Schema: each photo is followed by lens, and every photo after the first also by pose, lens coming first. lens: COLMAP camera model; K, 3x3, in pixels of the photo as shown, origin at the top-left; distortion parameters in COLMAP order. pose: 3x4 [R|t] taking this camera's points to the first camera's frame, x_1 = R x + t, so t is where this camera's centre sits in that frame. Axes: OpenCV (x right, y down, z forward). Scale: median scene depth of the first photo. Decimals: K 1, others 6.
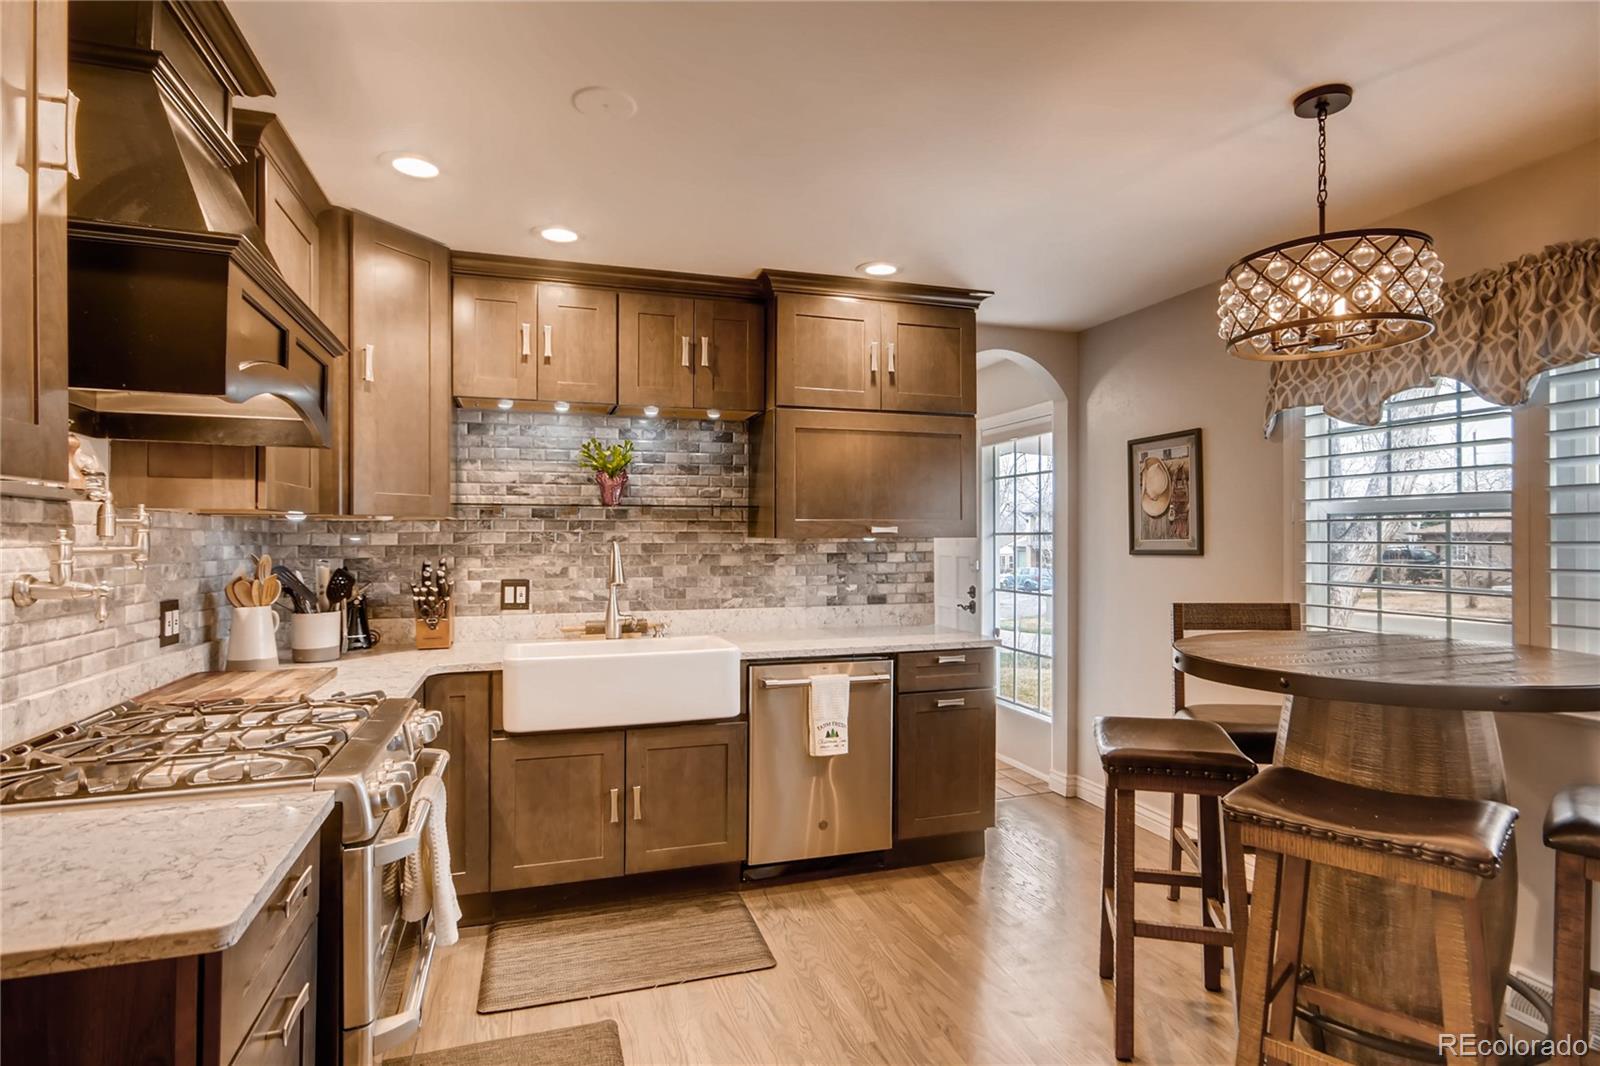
lens RADIAL K [[859.5, 0, 806.6], [0, 859.5, 534.4], [0, 0, 1]] dist [-0.007043, 0.003027]
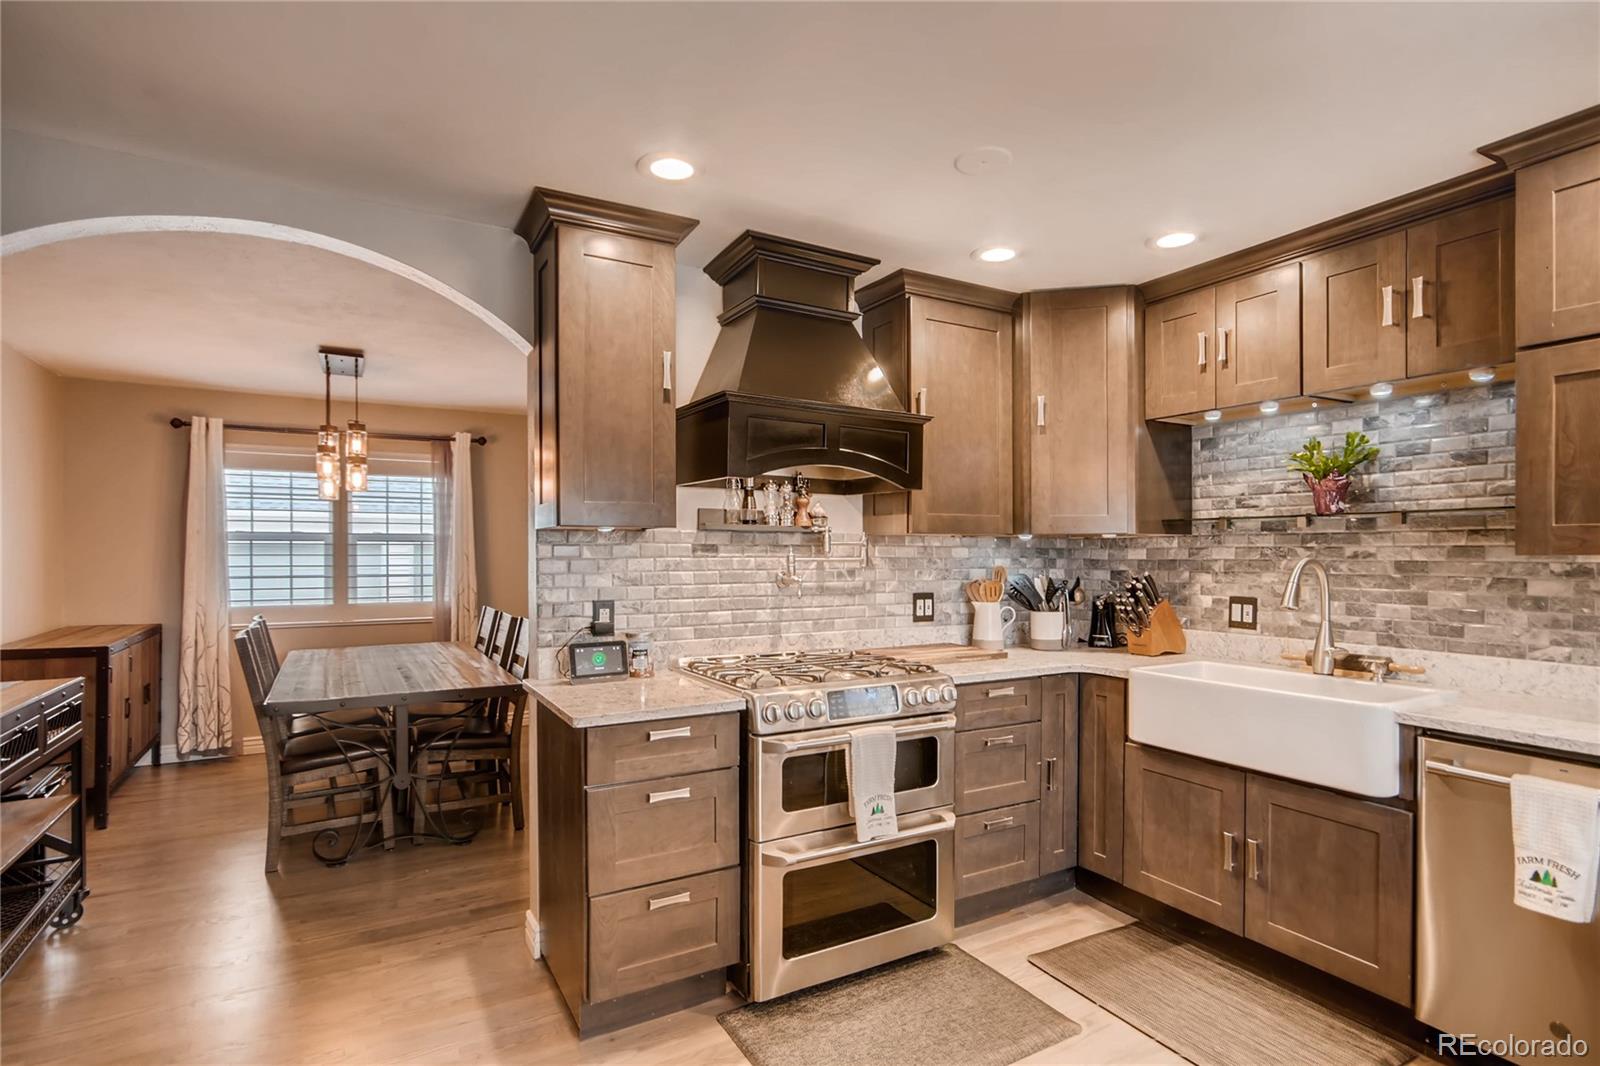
lens RADIAL K [[807.6, 0, 768.9], [0, 807.6, 559.0], [0, 0, 1]] dist [0.023151, -0.000074]
pose [[0.181921, 0.010331, -0.983259, 0.450946], [0.002915, 0.999935, 0.011046, -0.000916], [0.983309, -0.004876, 0.181879, 0.321340]]
